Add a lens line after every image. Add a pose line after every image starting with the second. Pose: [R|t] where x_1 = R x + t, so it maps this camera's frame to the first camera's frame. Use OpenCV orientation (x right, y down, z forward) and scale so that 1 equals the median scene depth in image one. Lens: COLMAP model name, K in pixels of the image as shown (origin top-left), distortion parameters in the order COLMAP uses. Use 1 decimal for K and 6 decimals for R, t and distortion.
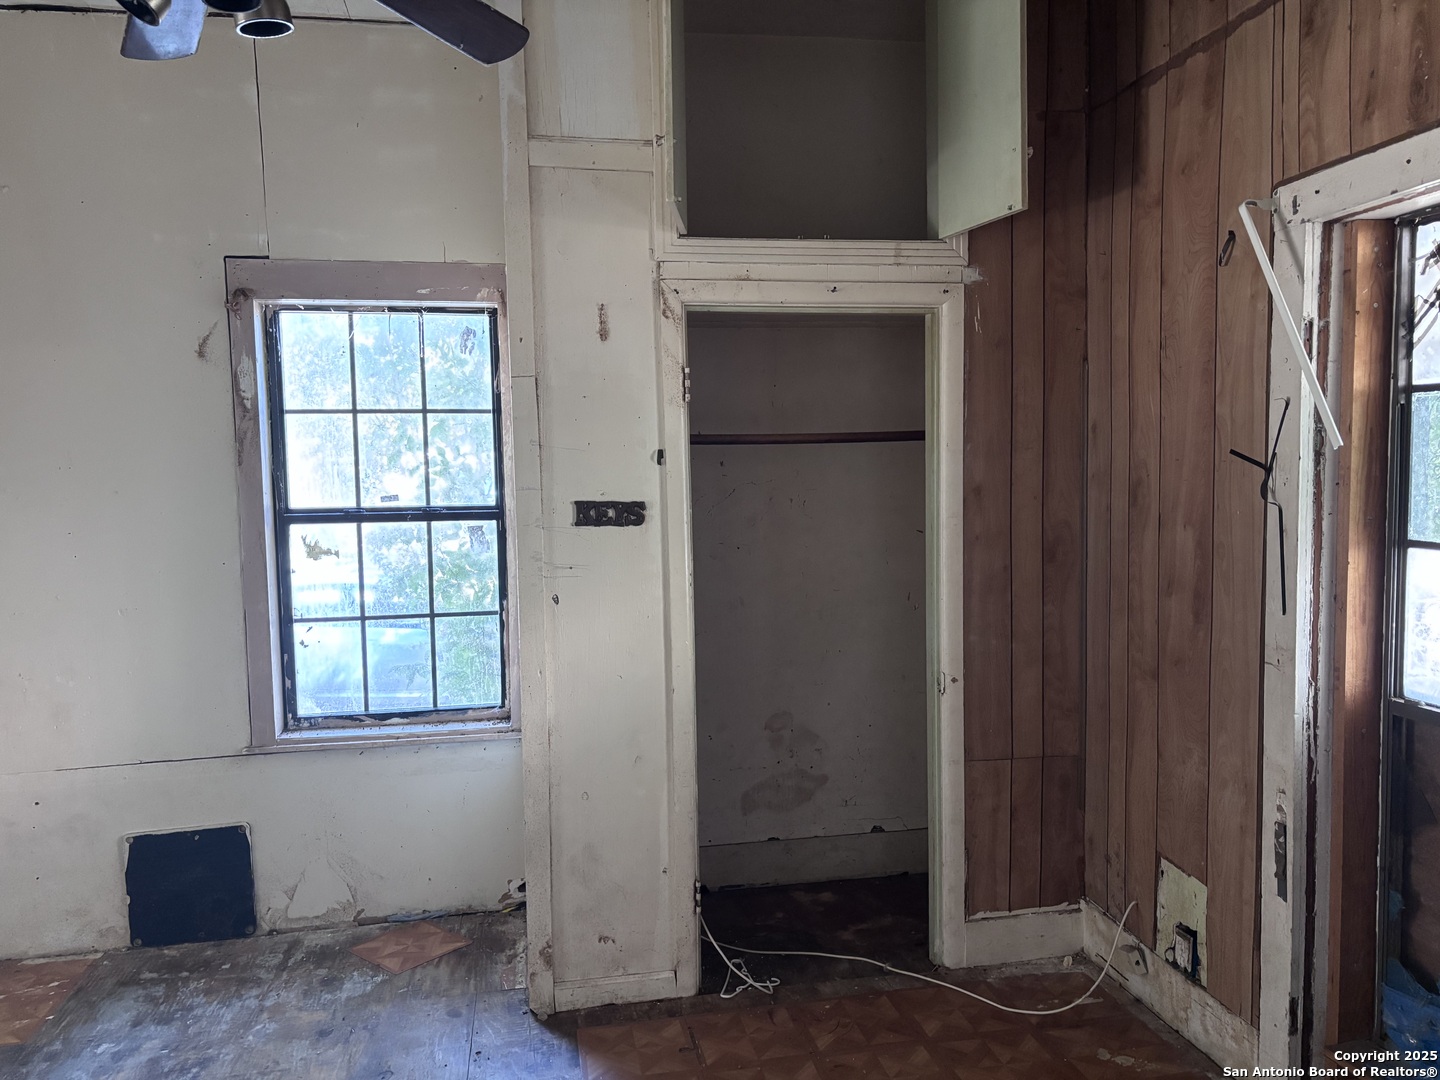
lens RADIAL K [[1082.3, 0, 719.2], [0, 1082.3, 546.9], [0, 0, 1]] dist [0.049004, -0.043381]
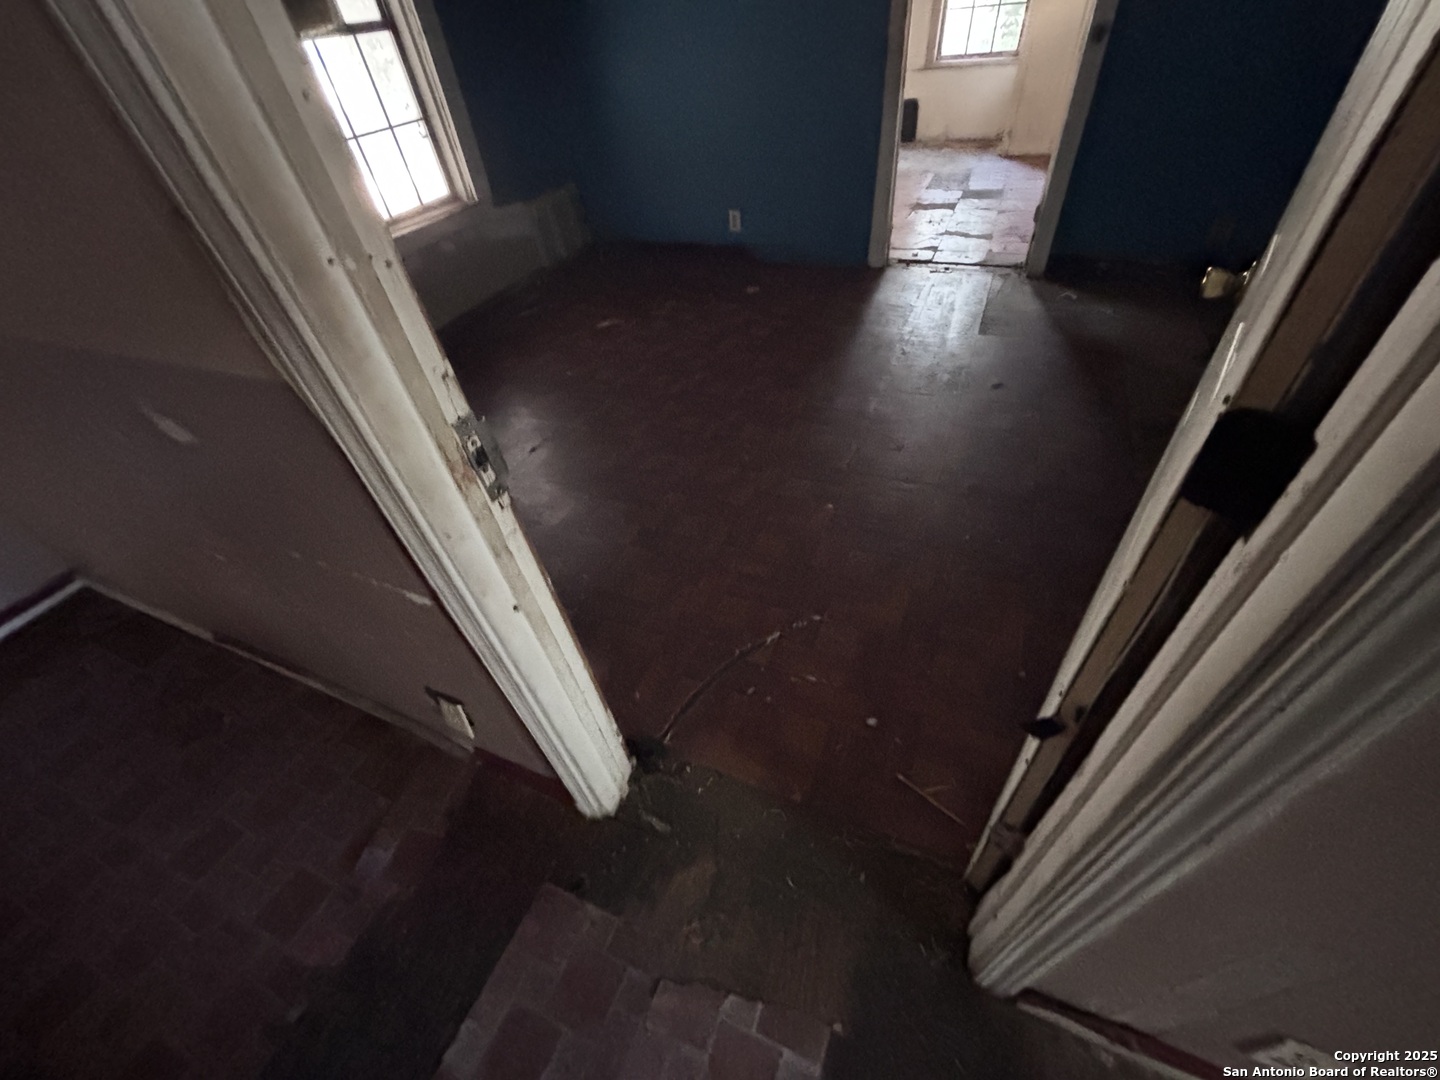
lens RADIAL K [[588.0, 0, 720.1], [0, 588.0, 537.8], [0, 0, 1]] dist [-0.014177, 0.000112]
pose [[0.835311, 0.350646, -0.423442, 0.239881], [0.019902, 0.750415, 0.660667, 0.089632], [0.549417, -0.560290, 0.619851, -1.058767]]
